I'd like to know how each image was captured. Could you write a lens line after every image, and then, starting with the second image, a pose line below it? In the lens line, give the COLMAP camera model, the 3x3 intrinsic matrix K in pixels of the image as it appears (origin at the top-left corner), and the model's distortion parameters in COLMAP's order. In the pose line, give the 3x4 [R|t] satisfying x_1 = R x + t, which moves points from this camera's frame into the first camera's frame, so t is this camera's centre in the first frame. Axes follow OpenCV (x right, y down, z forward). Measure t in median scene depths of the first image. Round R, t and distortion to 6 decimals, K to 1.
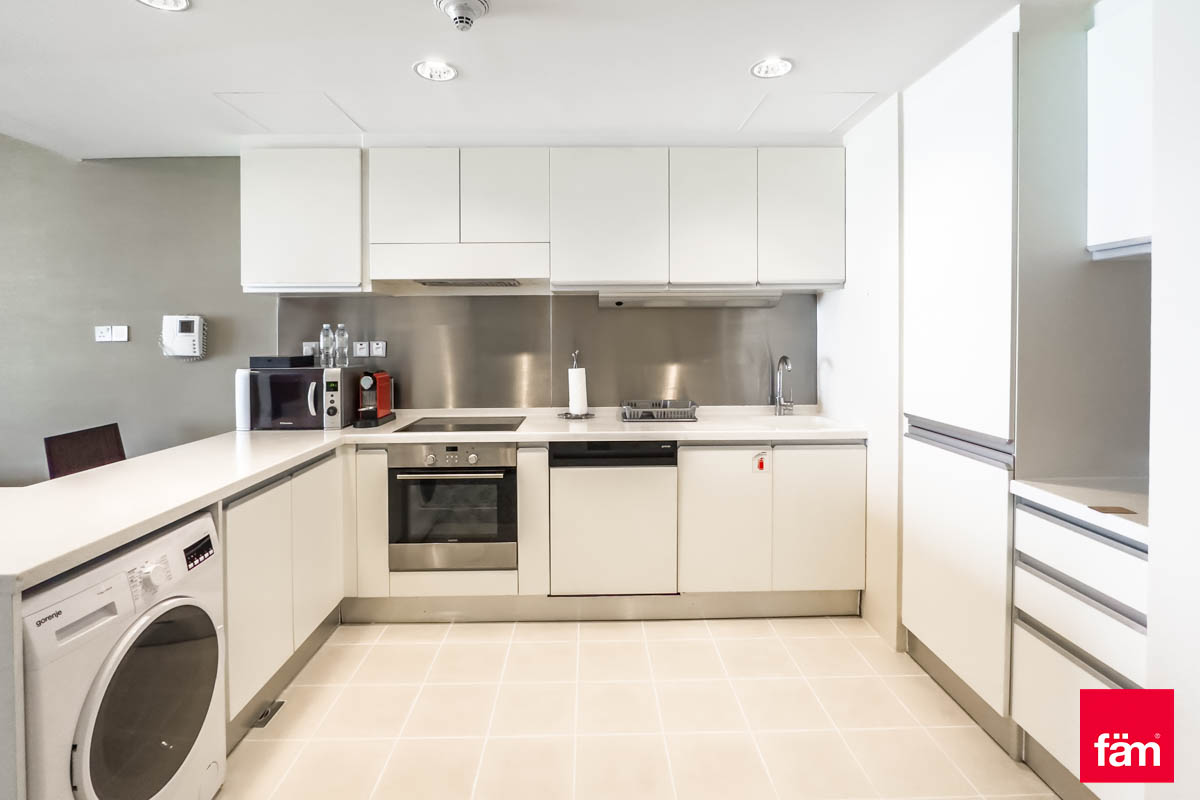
lens RADIAL K [[575.8, 0, 600.0], [0, 575.8, 337.4], [0, 0, 1]] dist [-0.002523, -0.000367]
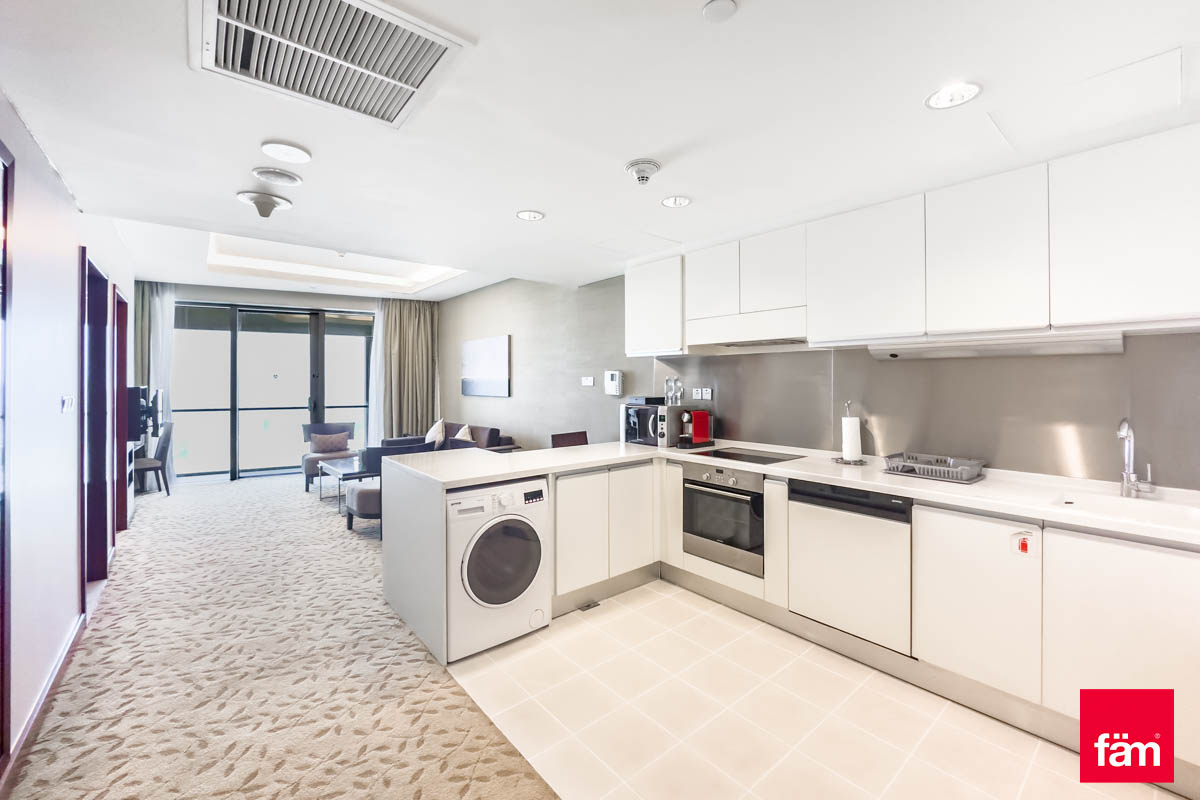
lens RADIAL K [[496.0, 0, 604.5], [0, 496.0, 371.0], [0, 0, 1]] dist [-0.001126, -0.000034]
pose [[0.630796, -0.007822, -0.775909, 0.449916], [-0.006534, 0.999860, -0.015392, -0.017406], [0.775921, 0.014779, 0.630657, 0.069551]]
